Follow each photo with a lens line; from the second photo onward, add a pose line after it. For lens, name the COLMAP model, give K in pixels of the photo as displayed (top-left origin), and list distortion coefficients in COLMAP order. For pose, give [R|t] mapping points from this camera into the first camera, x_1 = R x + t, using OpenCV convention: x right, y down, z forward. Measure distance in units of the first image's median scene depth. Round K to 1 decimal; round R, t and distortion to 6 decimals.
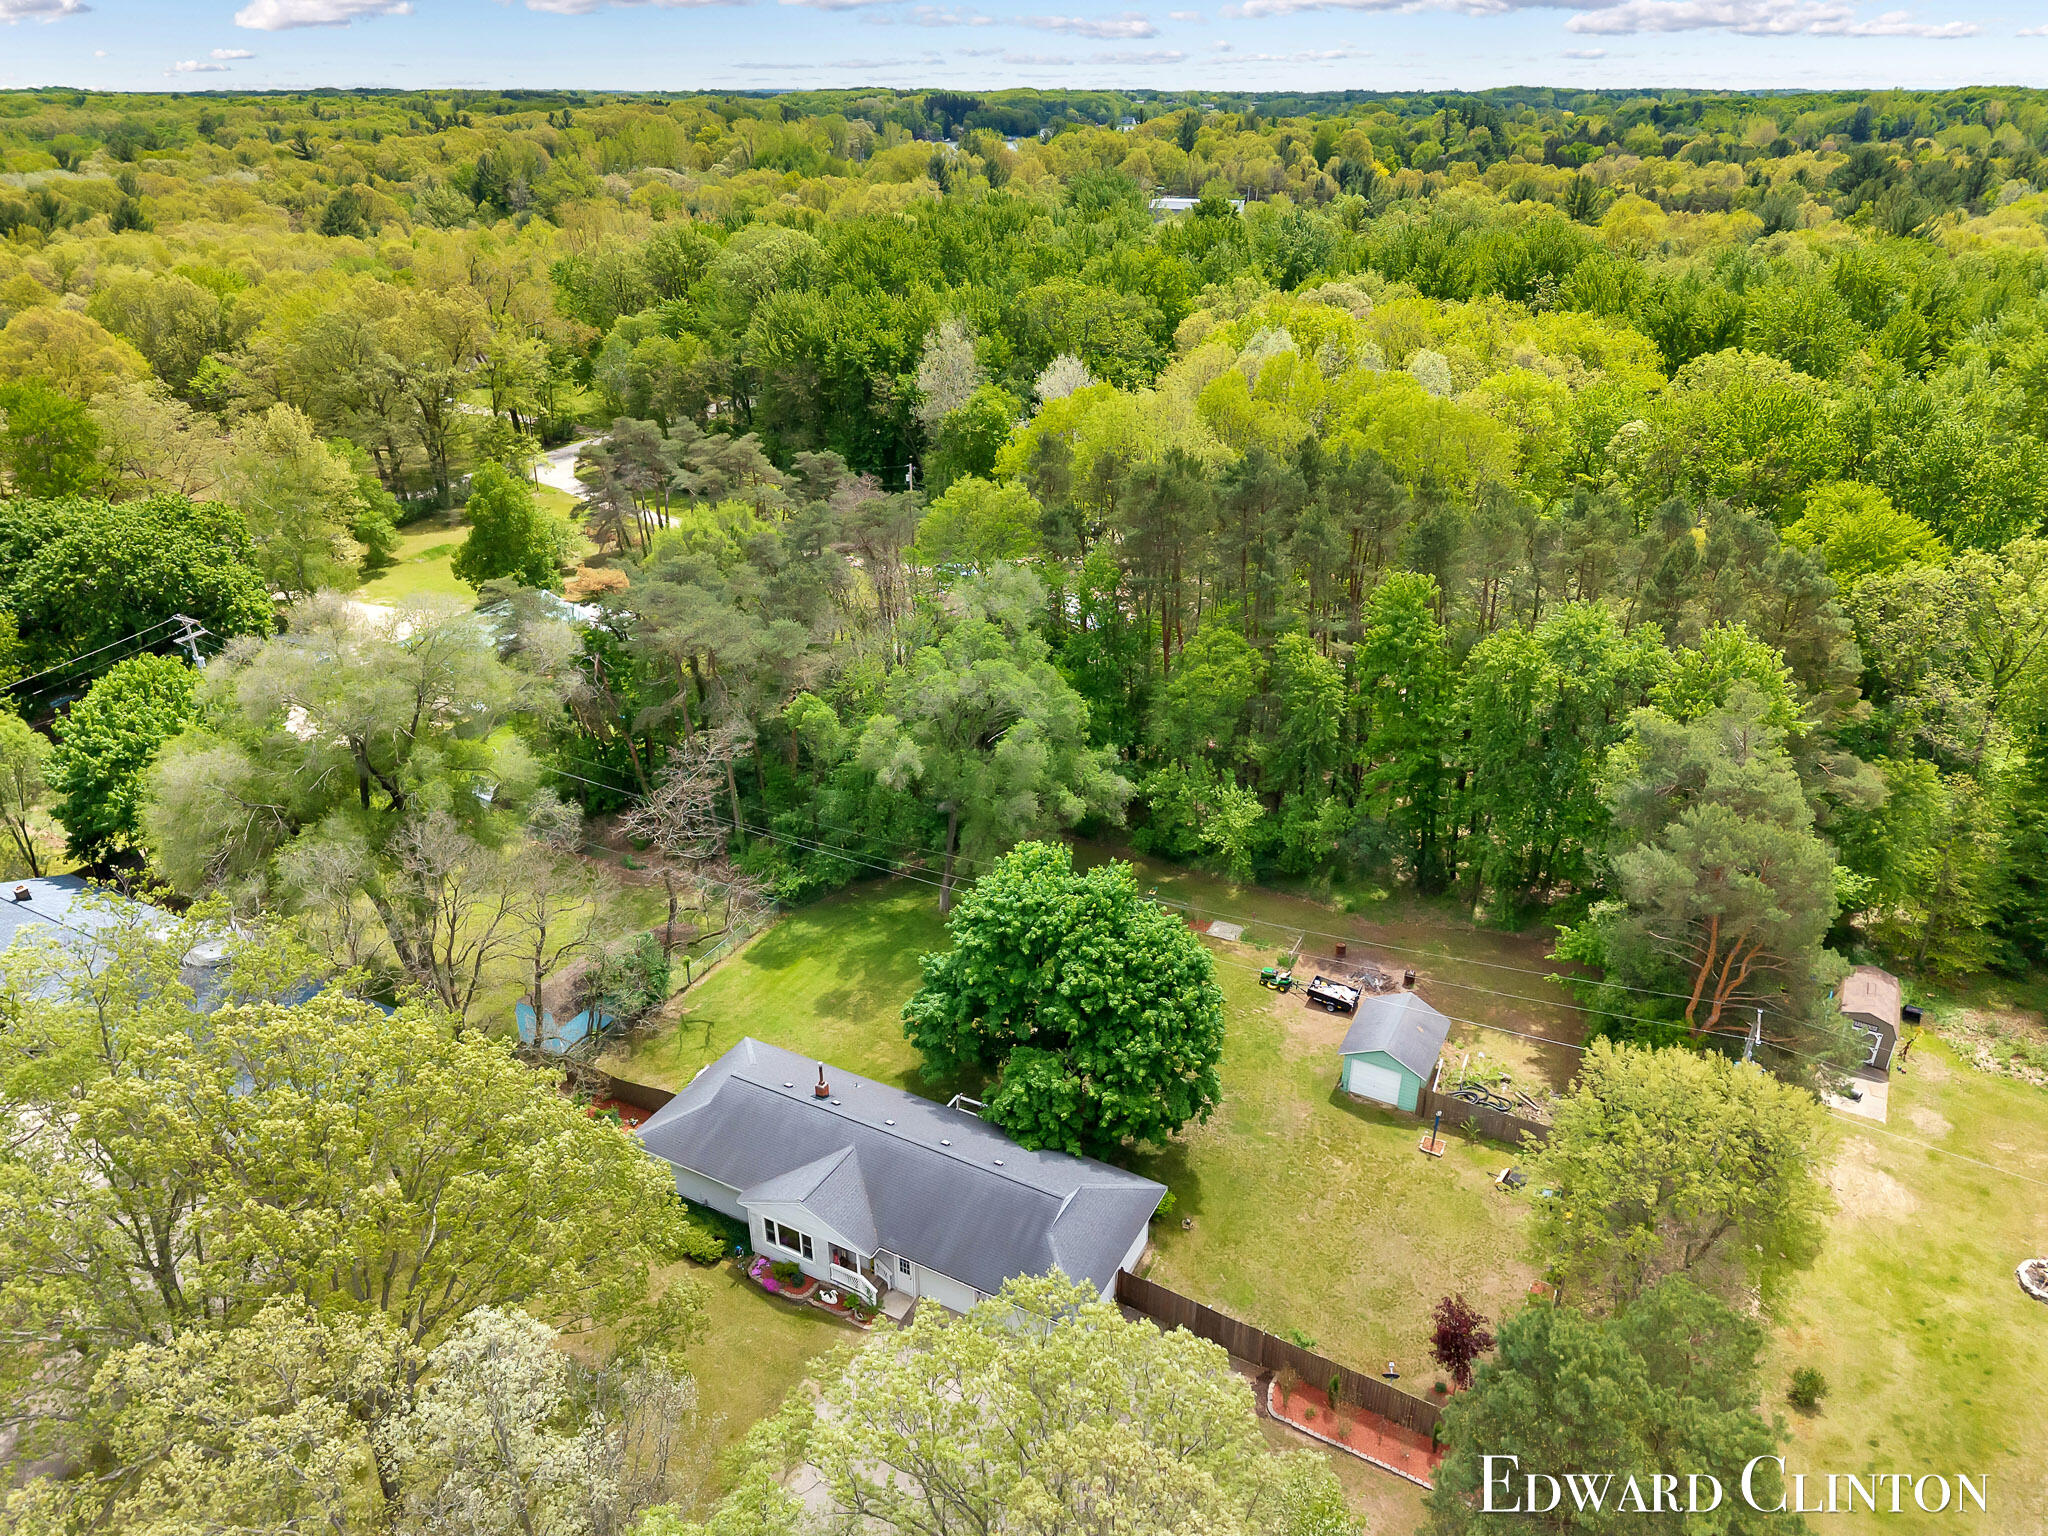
lens RADIAL K [[1419.6, 0, 1010.7], [0, 1419.6, 764.6], [0, 0, 1]] dist [0.006621, -0.006953]
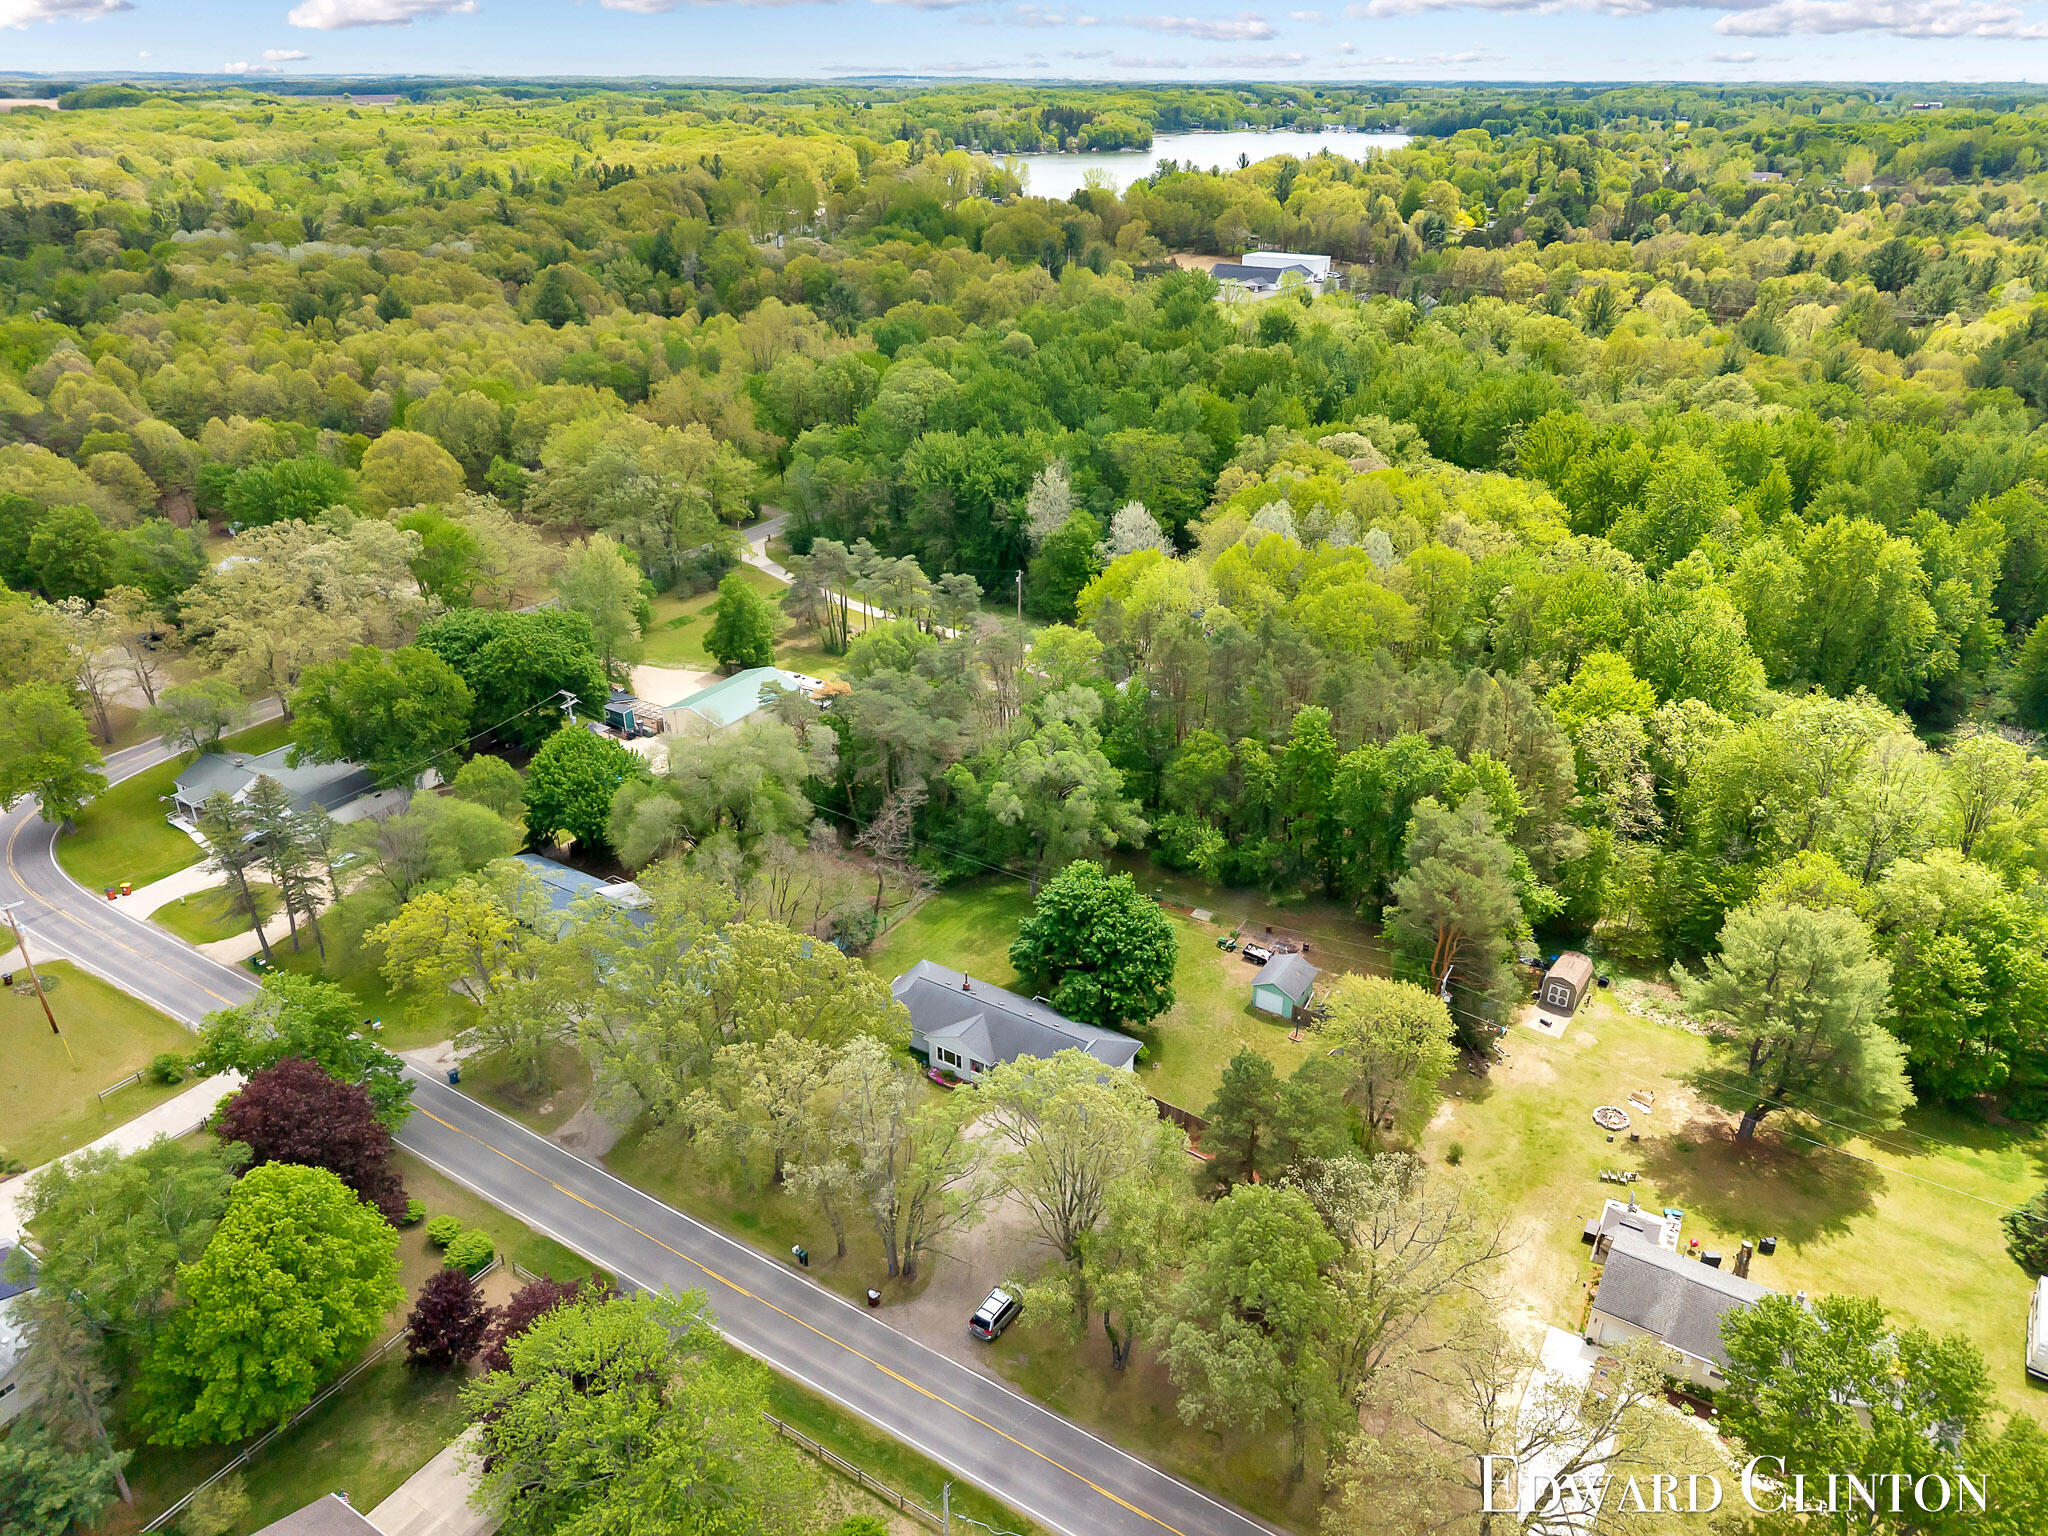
lens RADIAL K [[1446.3, 0, 1012.9], [0, 1446.3, 728.3], [0, 0, 1]] dist [0.005706, -0.006694]
pose [[0.997316, 0.036202, -0.063643, 0.033903], [-0.037057, 0.999237, -0.012301, -0.078533], [0.063149, 0.014626, 0.997897, -0.769211]]
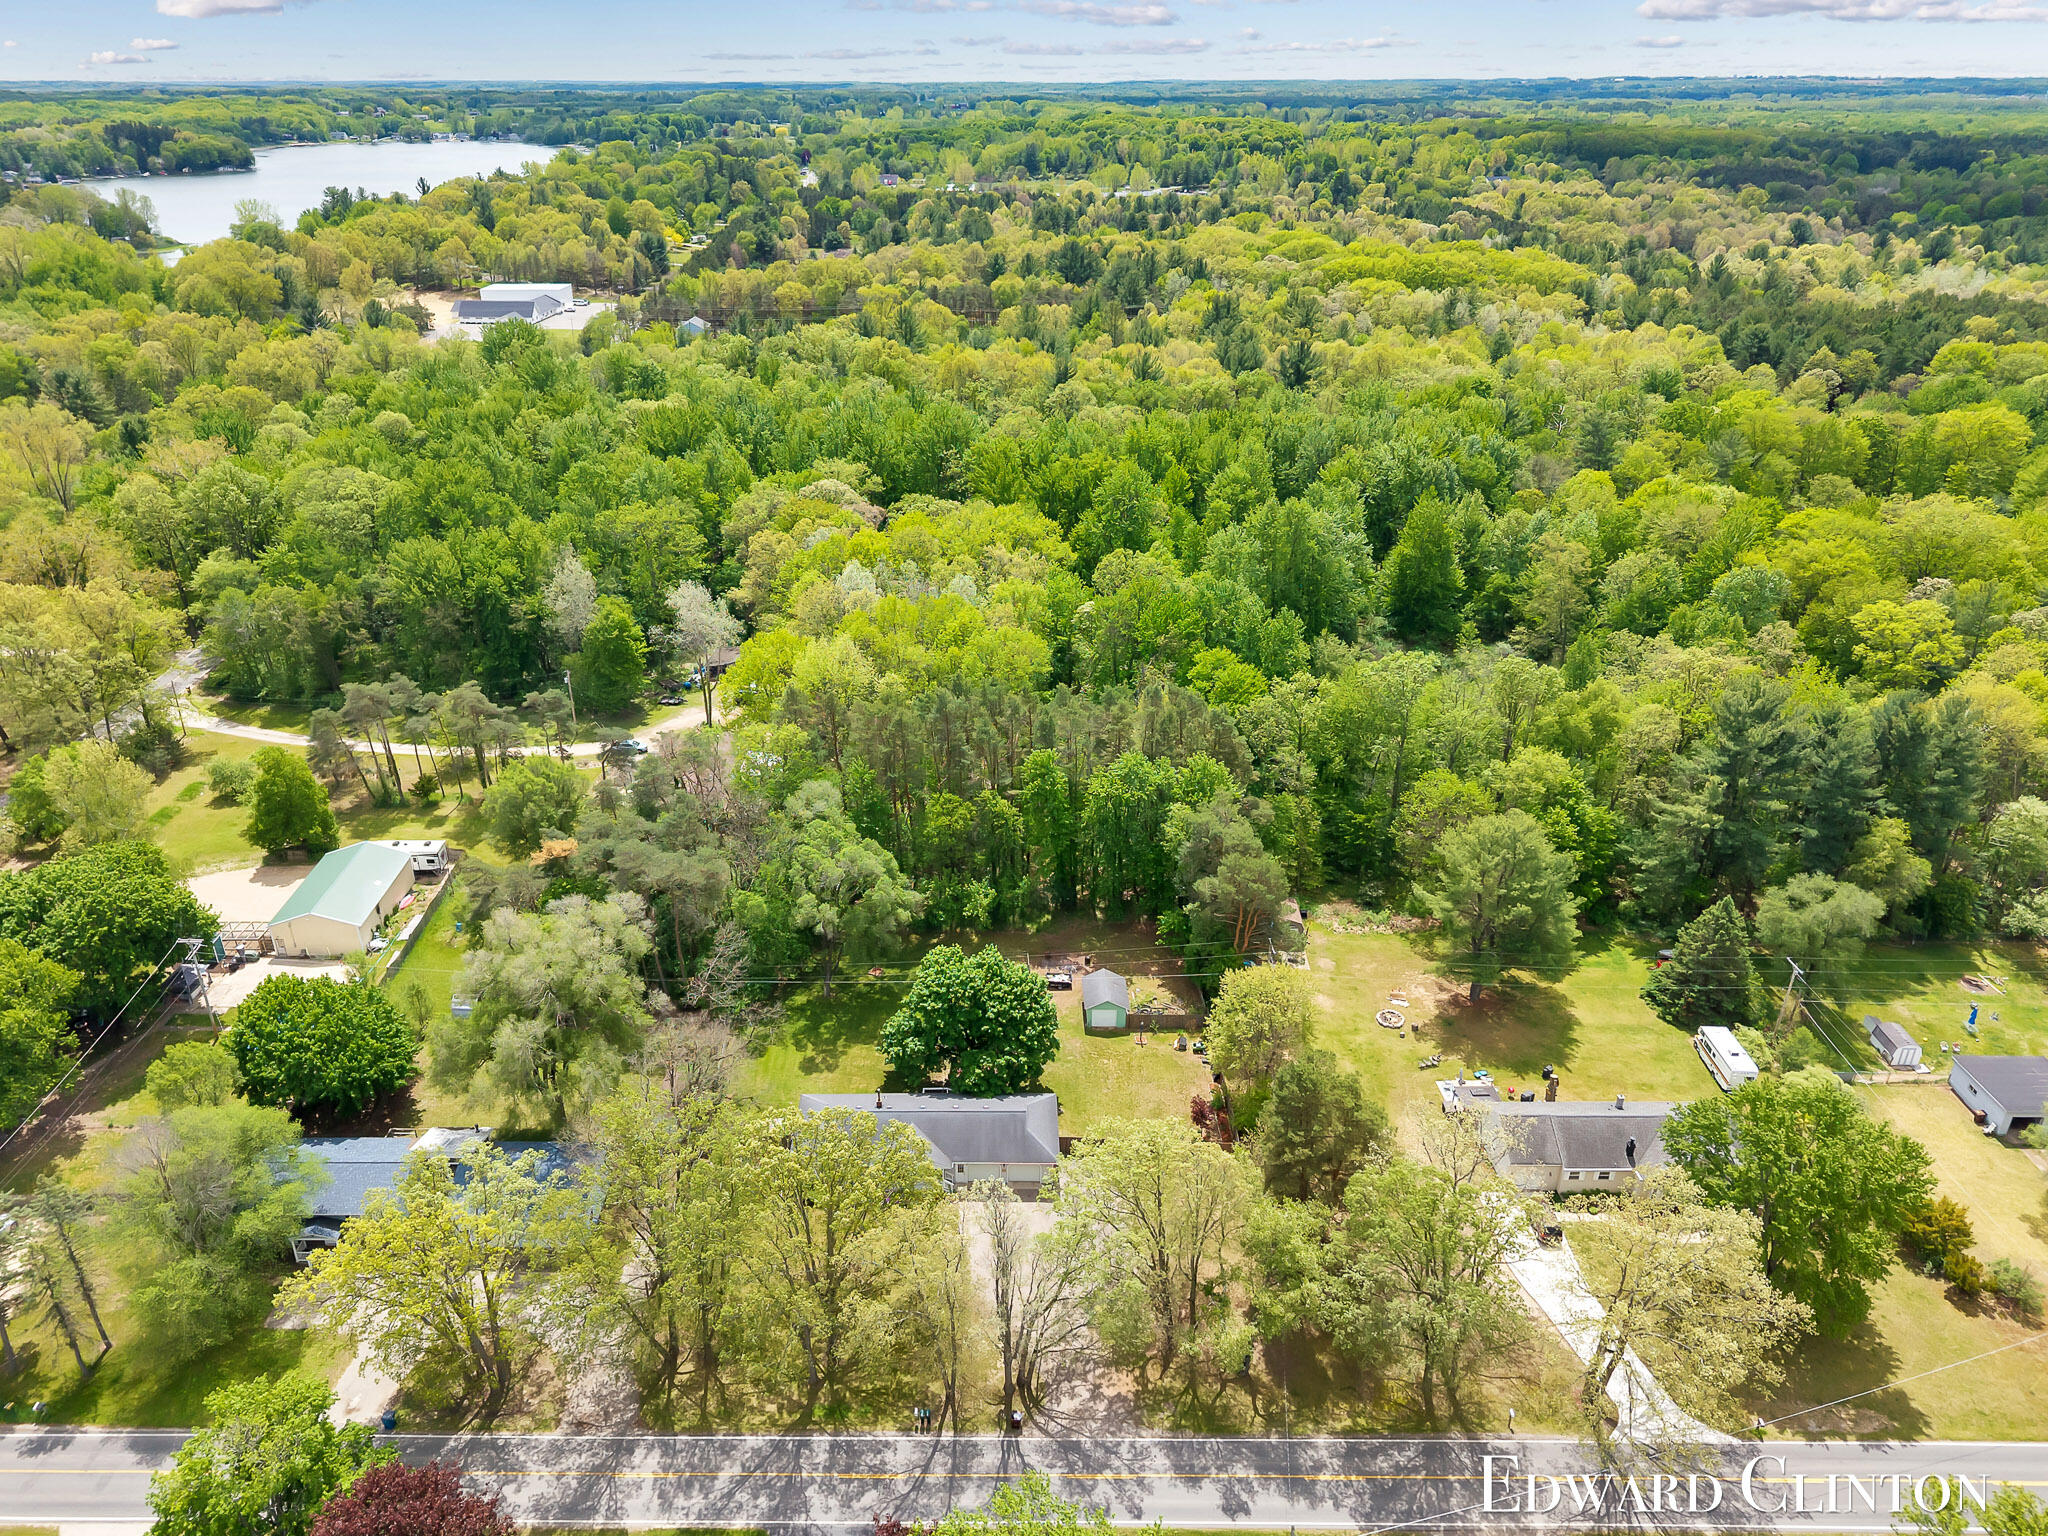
lens RADIAL K [[1446.3, 0, 1012.9], [0, 1446.3, 728.3], [0, 0, 1]] dist [0.005706, -0.006694]
pose [[0.874845, -0.192390, 0.444559, -0.609317], [0.198721, 0.979506, 0.032836, -0.240796], [-0.441766, 0.059617, 0.895147, -0.700566]]
